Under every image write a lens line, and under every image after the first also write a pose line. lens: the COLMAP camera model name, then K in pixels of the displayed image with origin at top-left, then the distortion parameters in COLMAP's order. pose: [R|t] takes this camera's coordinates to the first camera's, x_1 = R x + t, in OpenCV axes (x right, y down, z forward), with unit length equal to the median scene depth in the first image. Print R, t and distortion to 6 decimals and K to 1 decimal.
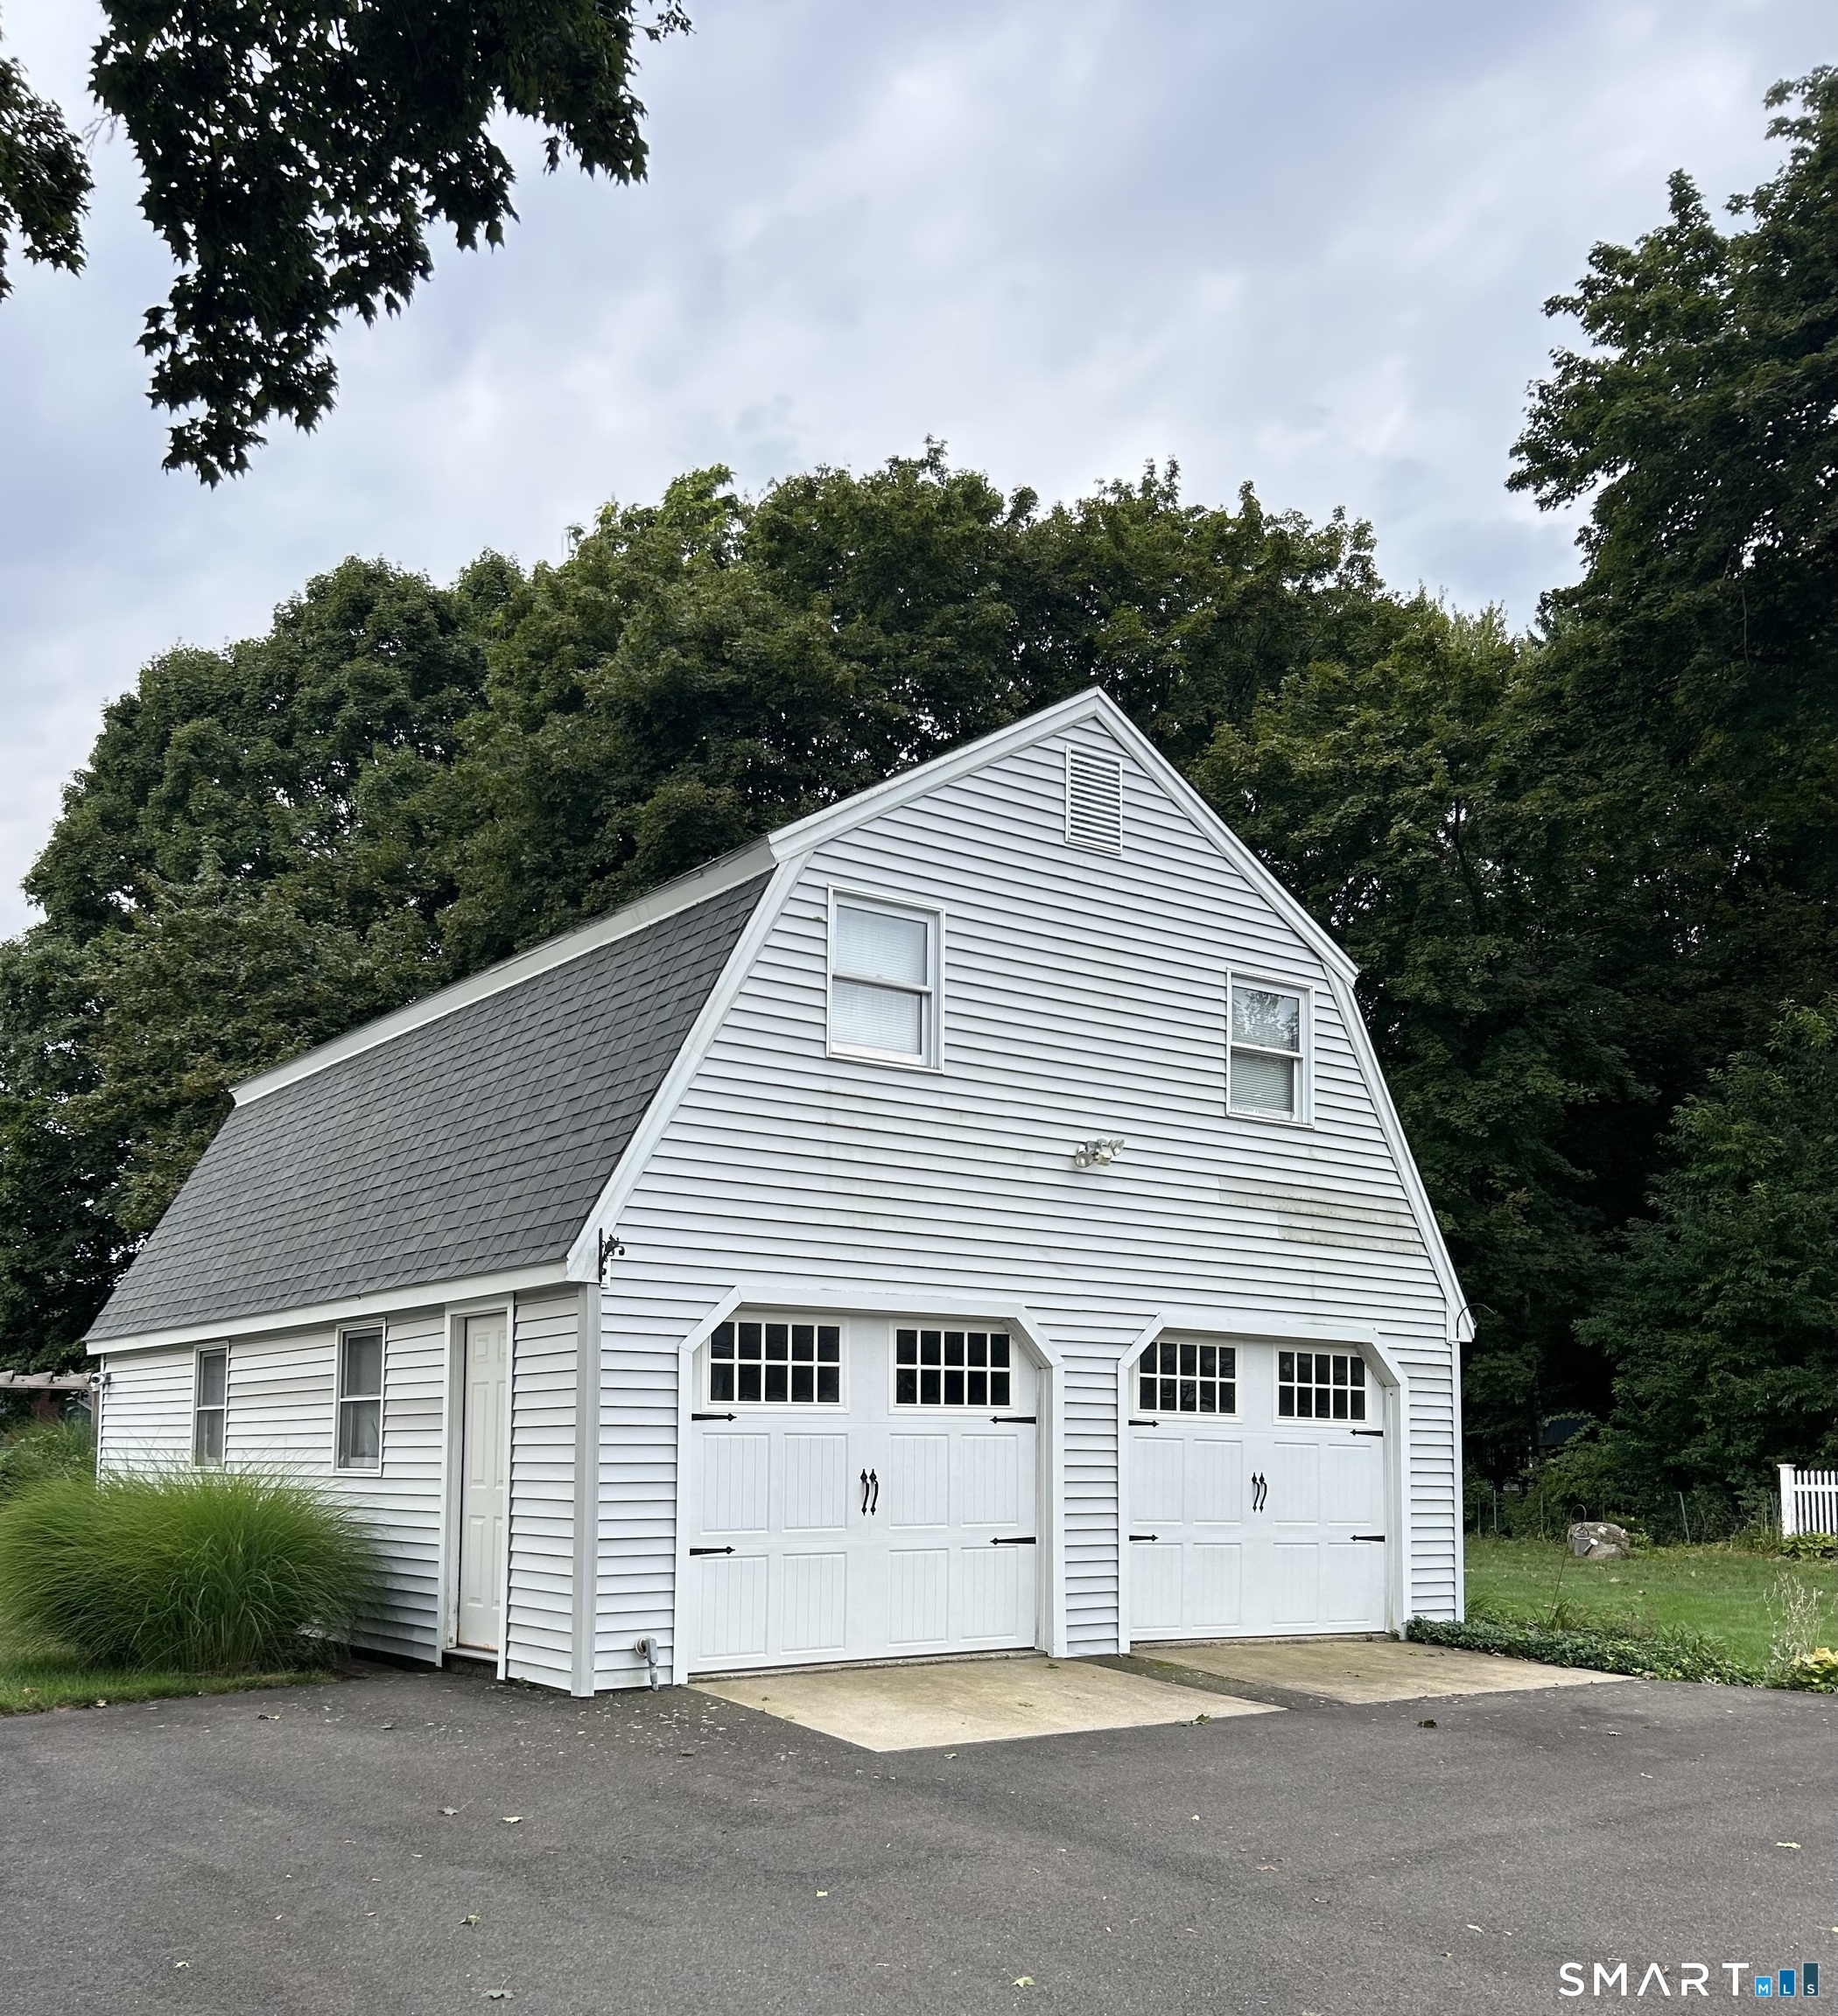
lens RADIAL K [[1960.7, 0, 834.4], [0, 1960.7, 1326.7], [0, 0, 1]] dist [0.022754, 0.000000]
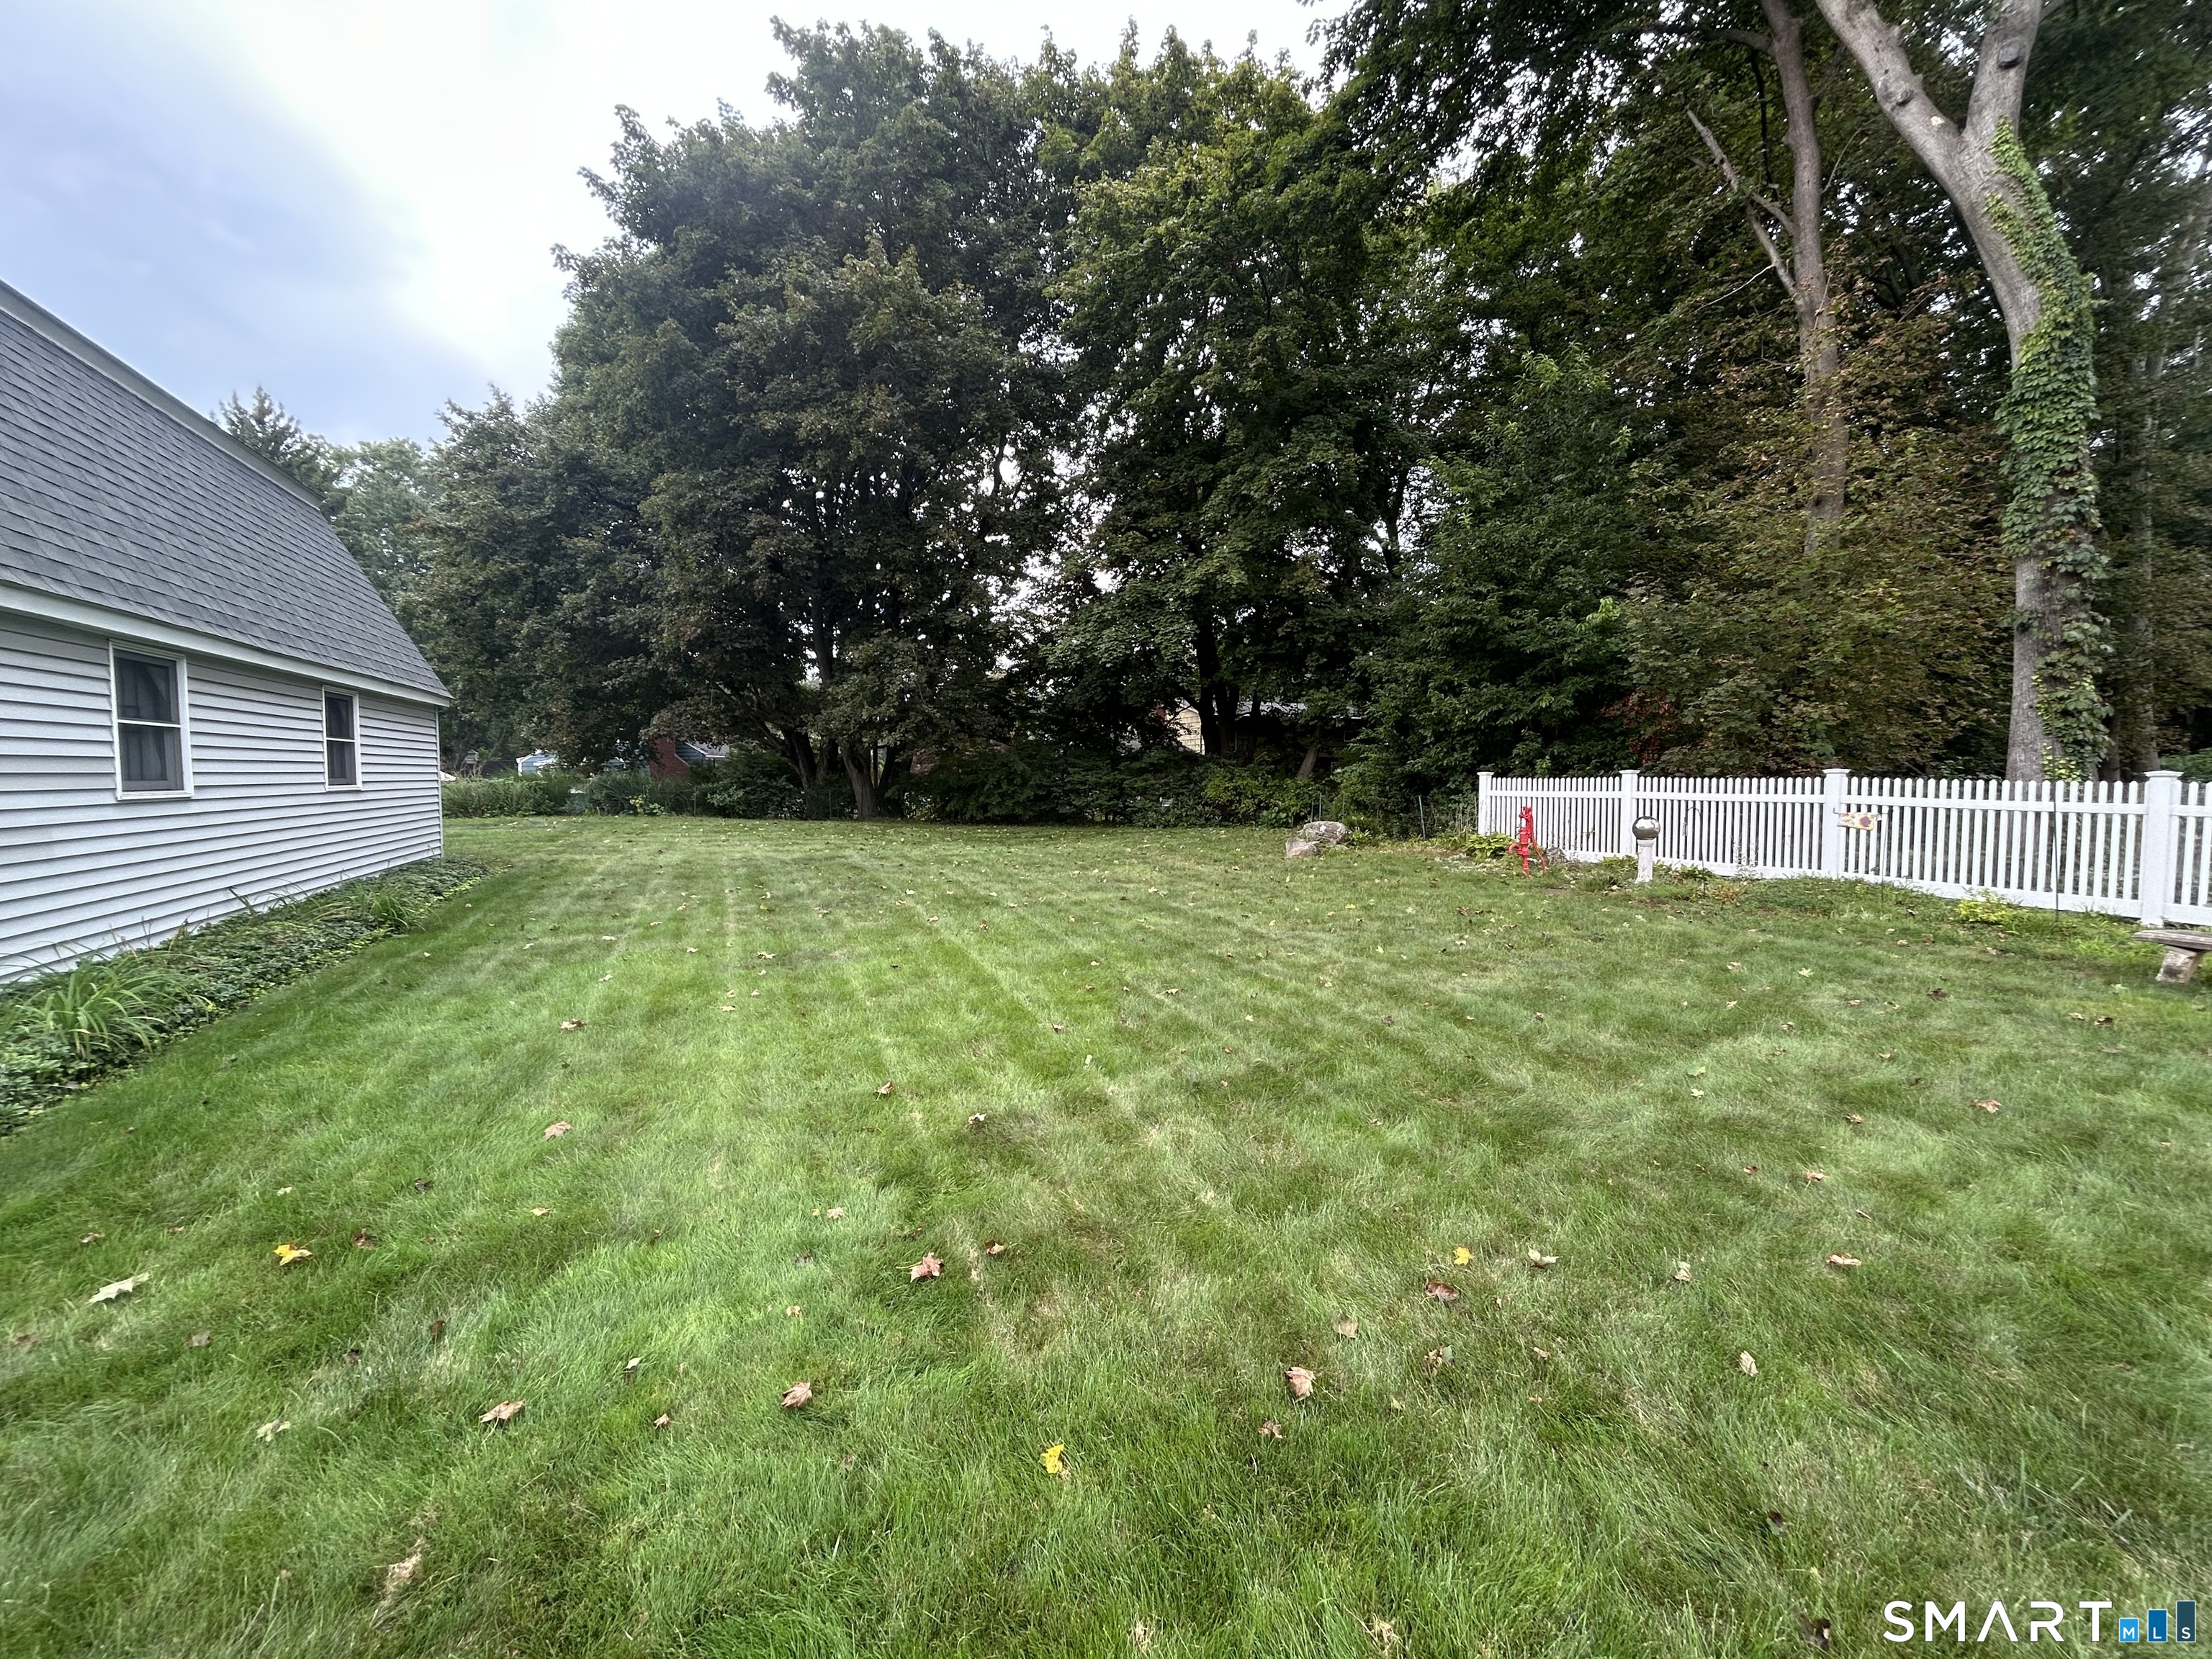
lens RADIAL K [[897.0, 0, 1107.6], [0, 897.0, 827.4], [0, 0, 1]] dist [-0.001297, 0.000822]
pose [[0.978341, 0.003521, -0.206968, 0.736026], [0.022659, 0.992025, 0.123987, 0.063647], [0.205754, -0.125991, 0.970460, 0.883431]]
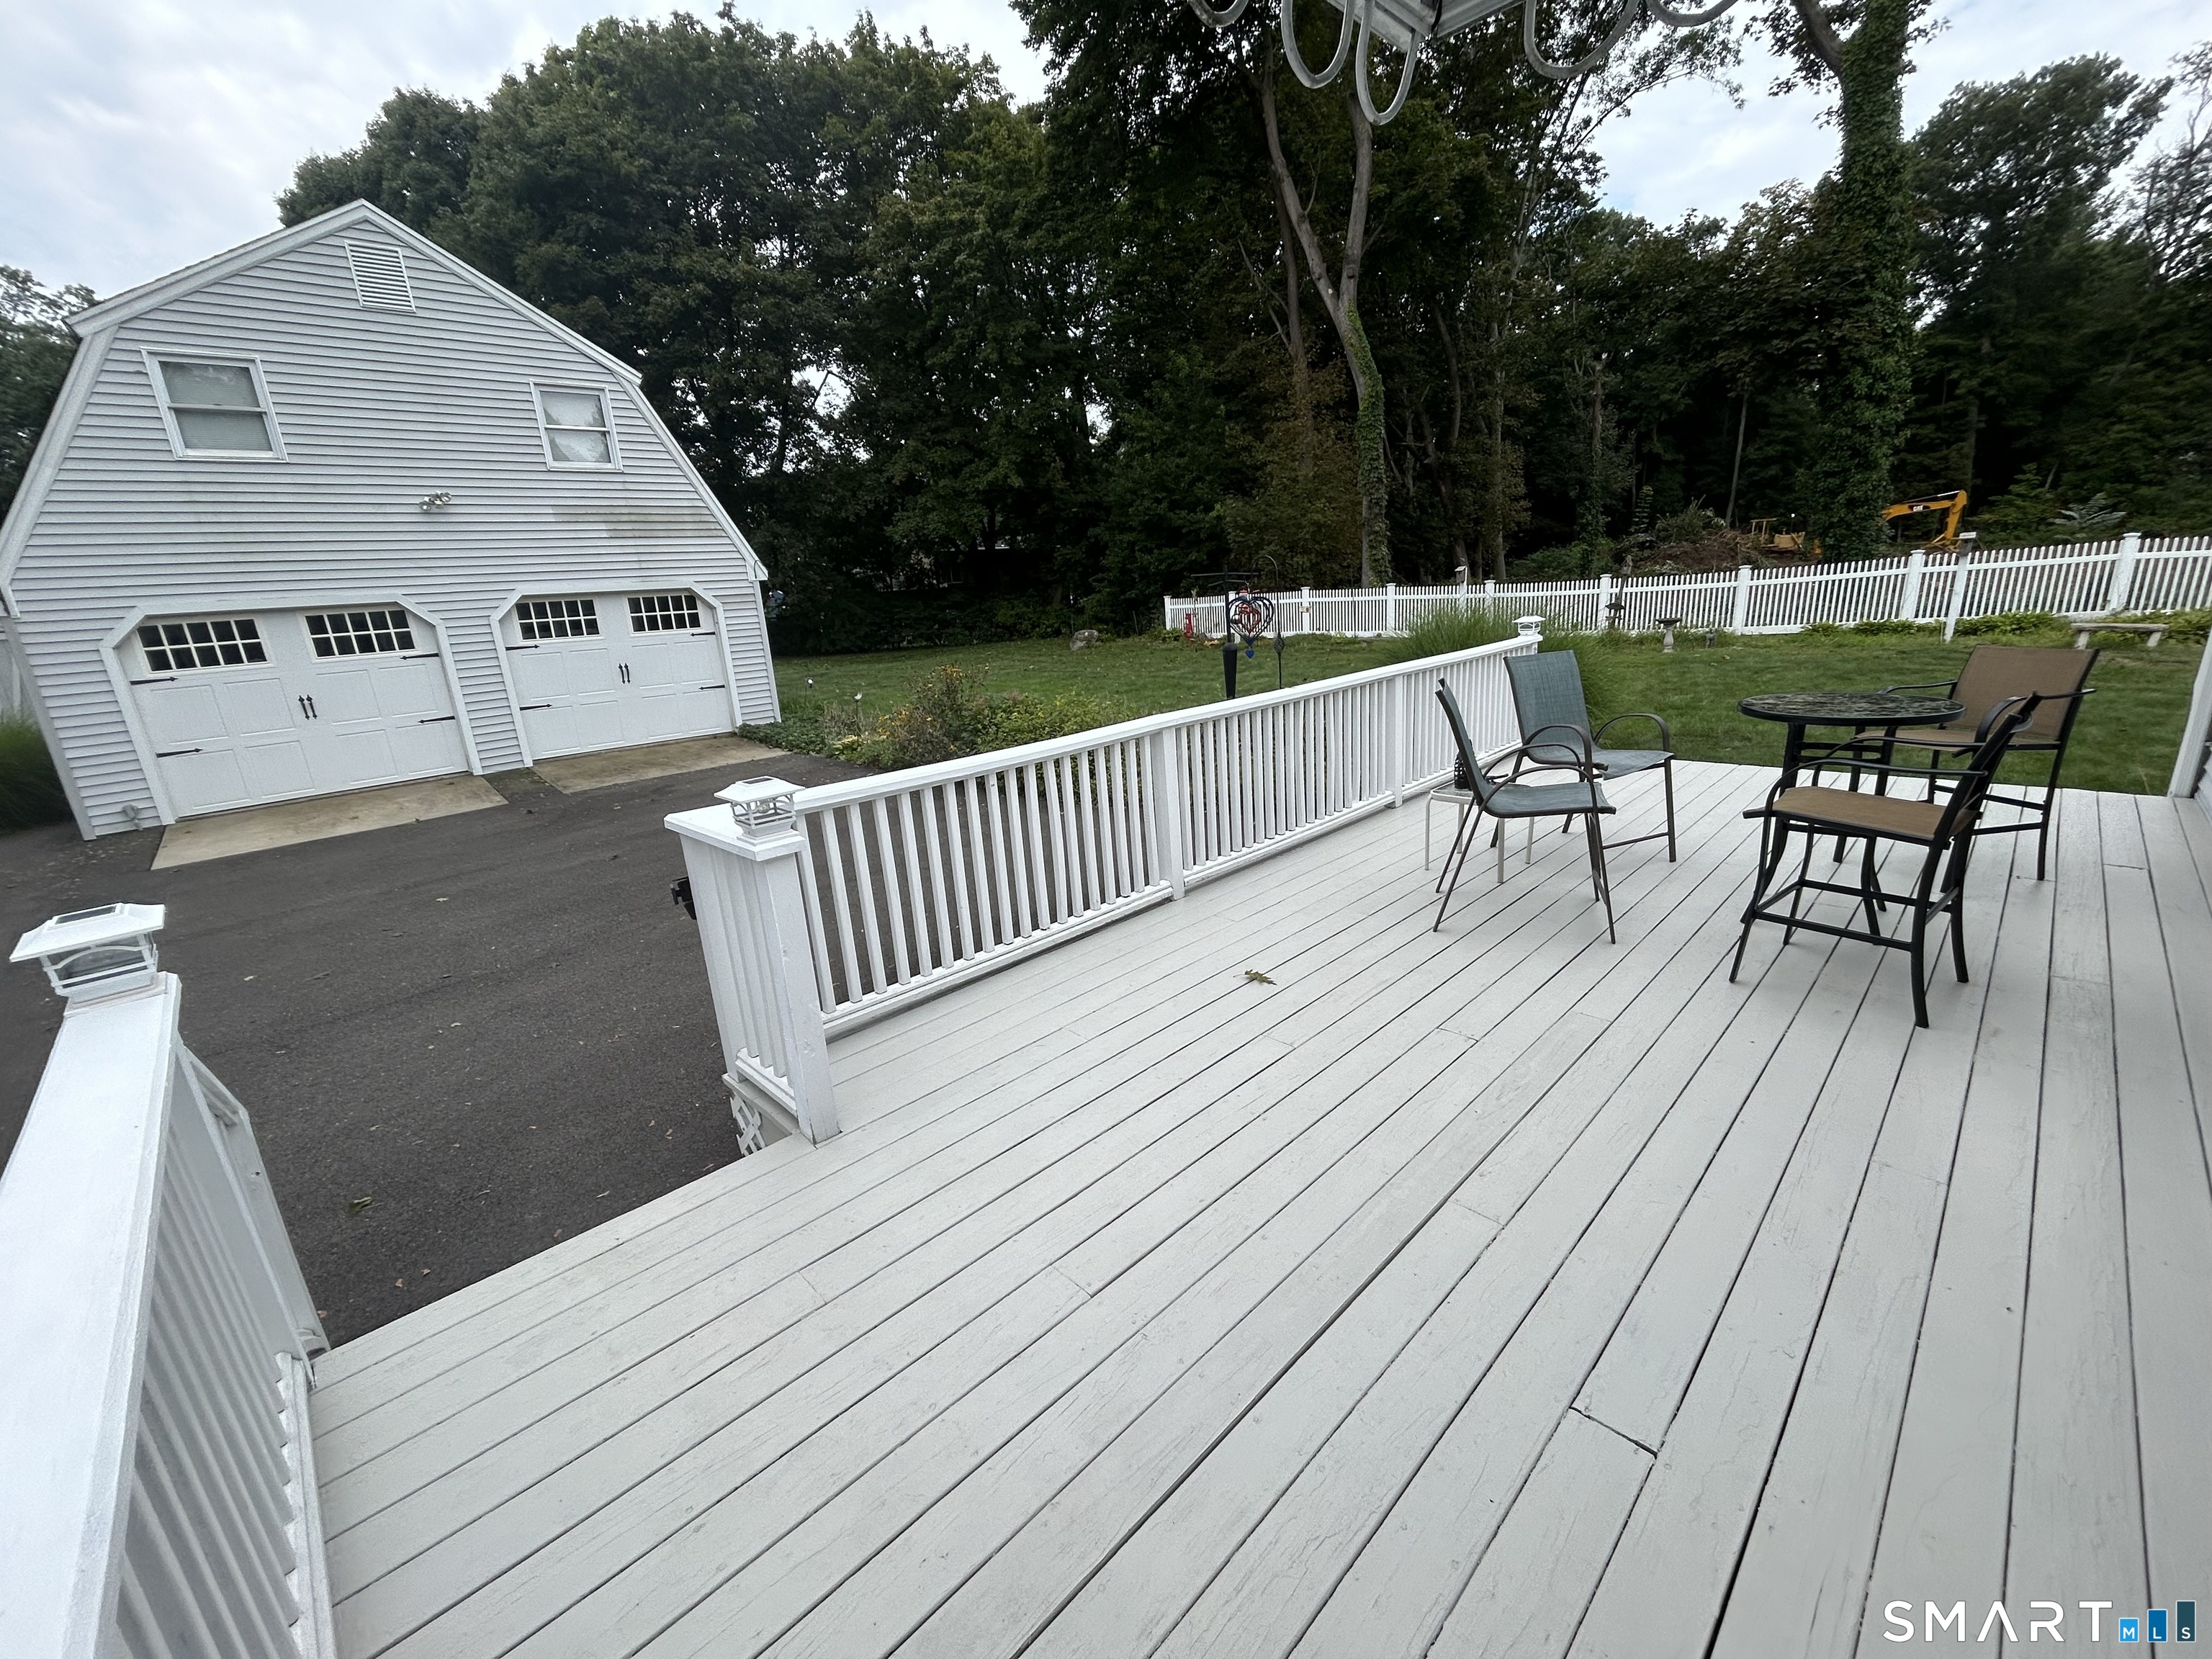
lens RADIAL K [[897.0, 0, 1105.2], [0, 897.0, 829.2], [0, 0, 1]] dist [-0.001297, 0.000822]
pose [[0.987611, -0.109933, 0.111977, 0.545700], [0.067744, 0.942358, 0.327676, -0.028891], [-0.141545, -0.316031, 0.938131, 0.037174]]
